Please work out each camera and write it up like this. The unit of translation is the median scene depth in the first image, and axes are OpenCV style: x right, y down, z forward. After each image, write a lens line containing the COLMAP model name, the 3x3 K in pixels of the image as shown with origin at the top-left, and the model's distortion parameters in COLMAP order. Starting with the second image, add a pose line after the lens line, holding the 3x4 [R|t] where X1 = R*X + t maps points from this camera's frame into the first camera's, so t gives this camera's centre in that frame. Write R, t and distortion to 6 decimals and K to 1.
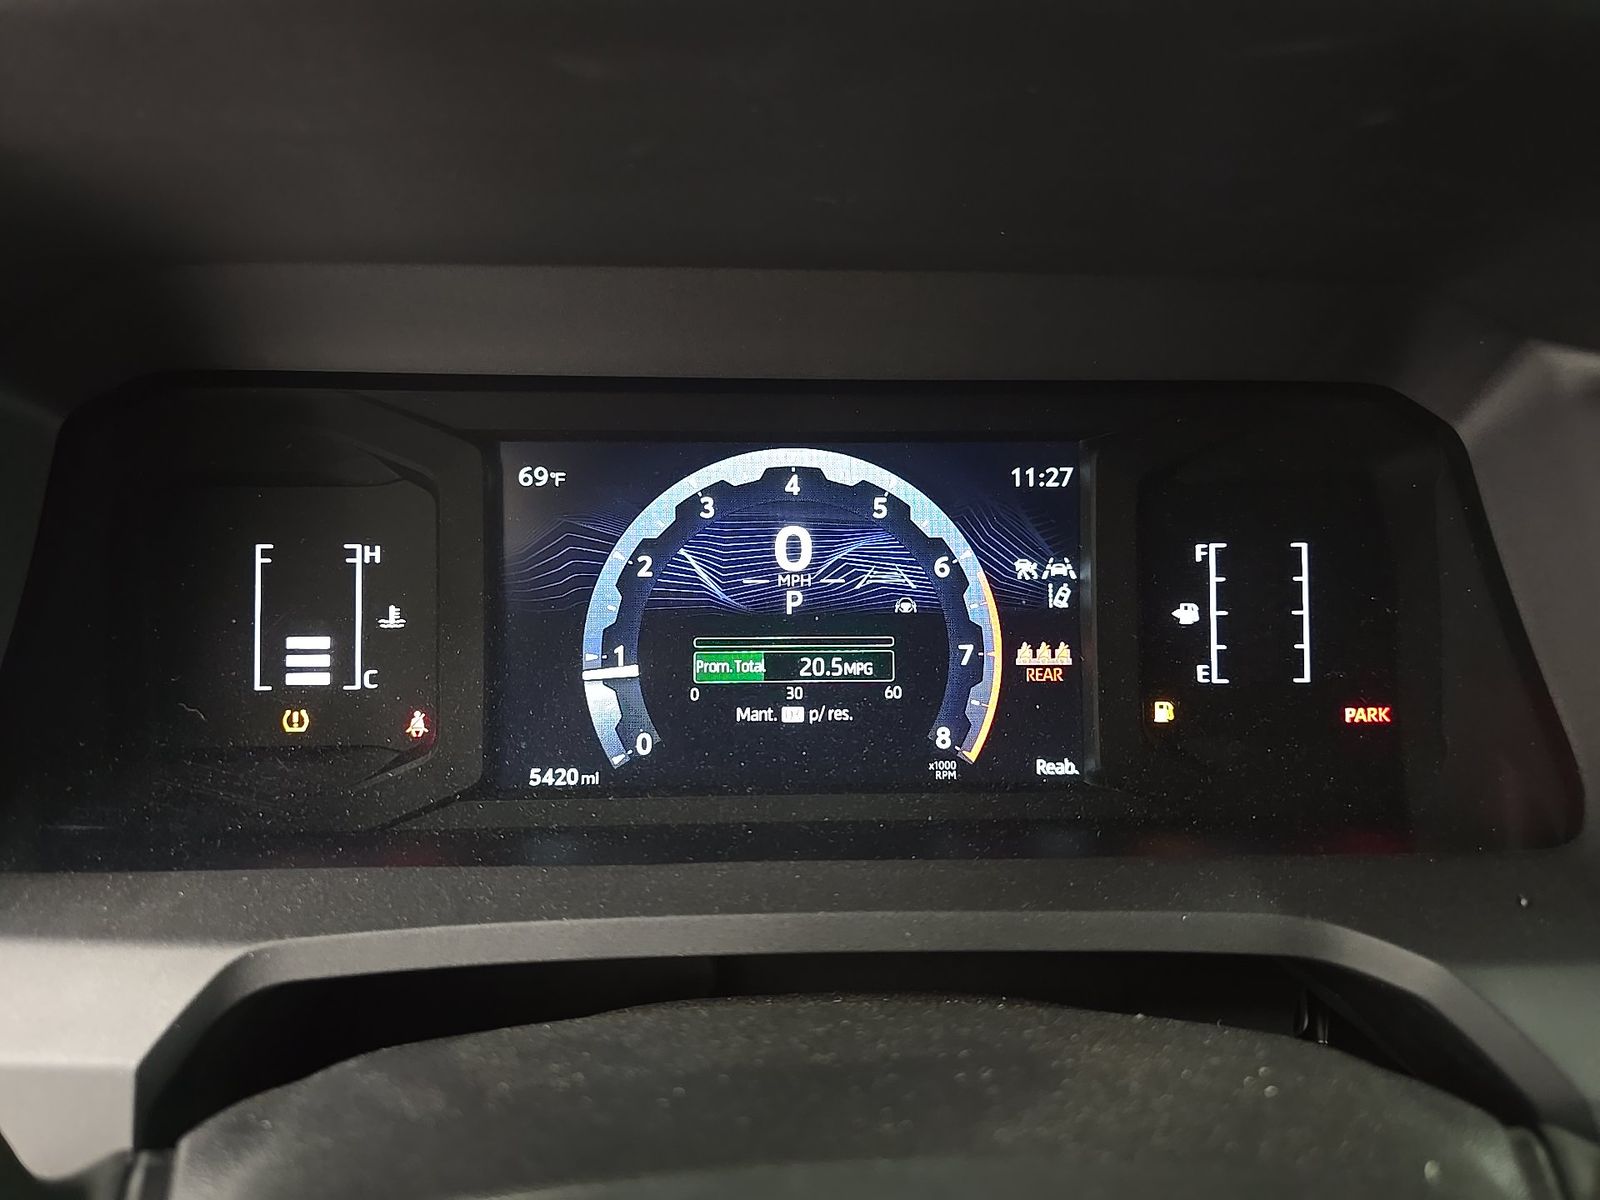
lens RADIAL K [[1071.8, 0, 794.3], [0, 1071.8, 593.5], [0, 0, 1]] dist [0.030282, -0.023236]
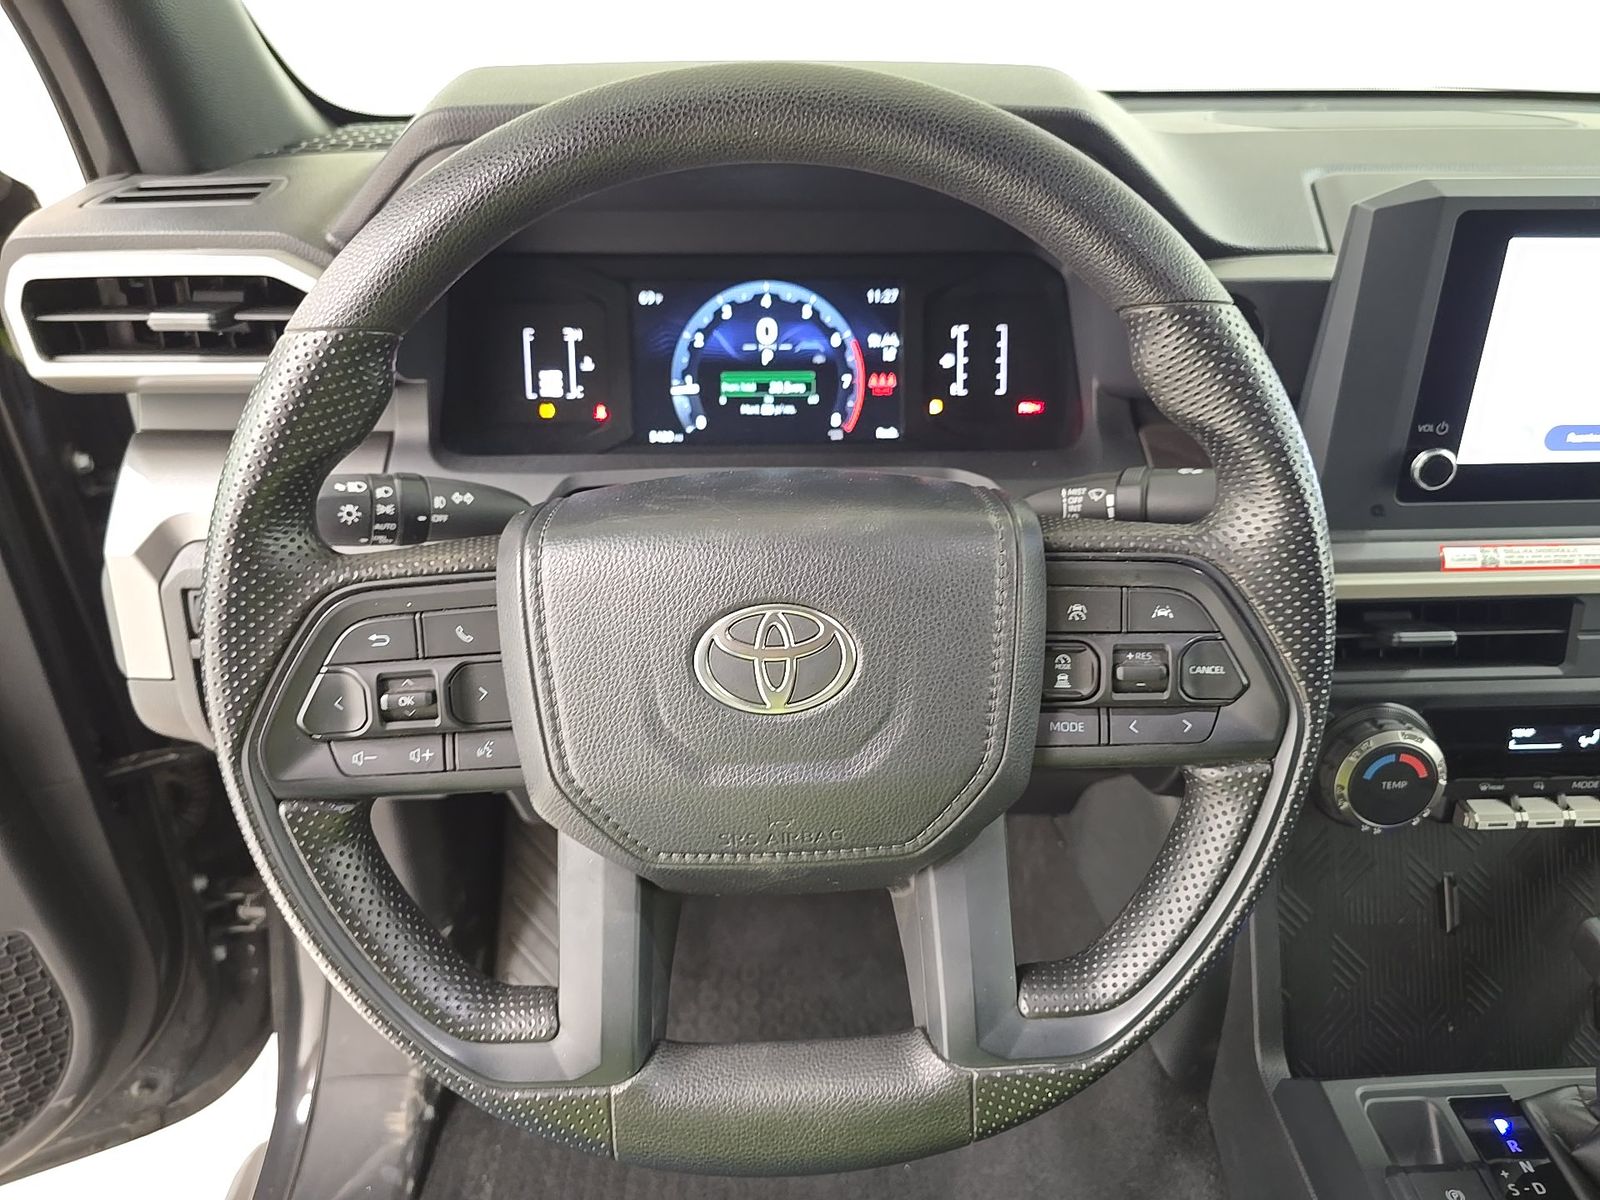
lens RADIAL K [[1071.8, 0, 805.6], [0, 1071.8, 595.7], [0, 0, 1]] dist [0.030282, -0.023236]
pose [[0.998540, 0.008905, -0.053282, 0.198683], [0.003299, 0.974429, 0.224669, -0.008638], [0.053920, -0.224517, 0.972977, -1.234214]]
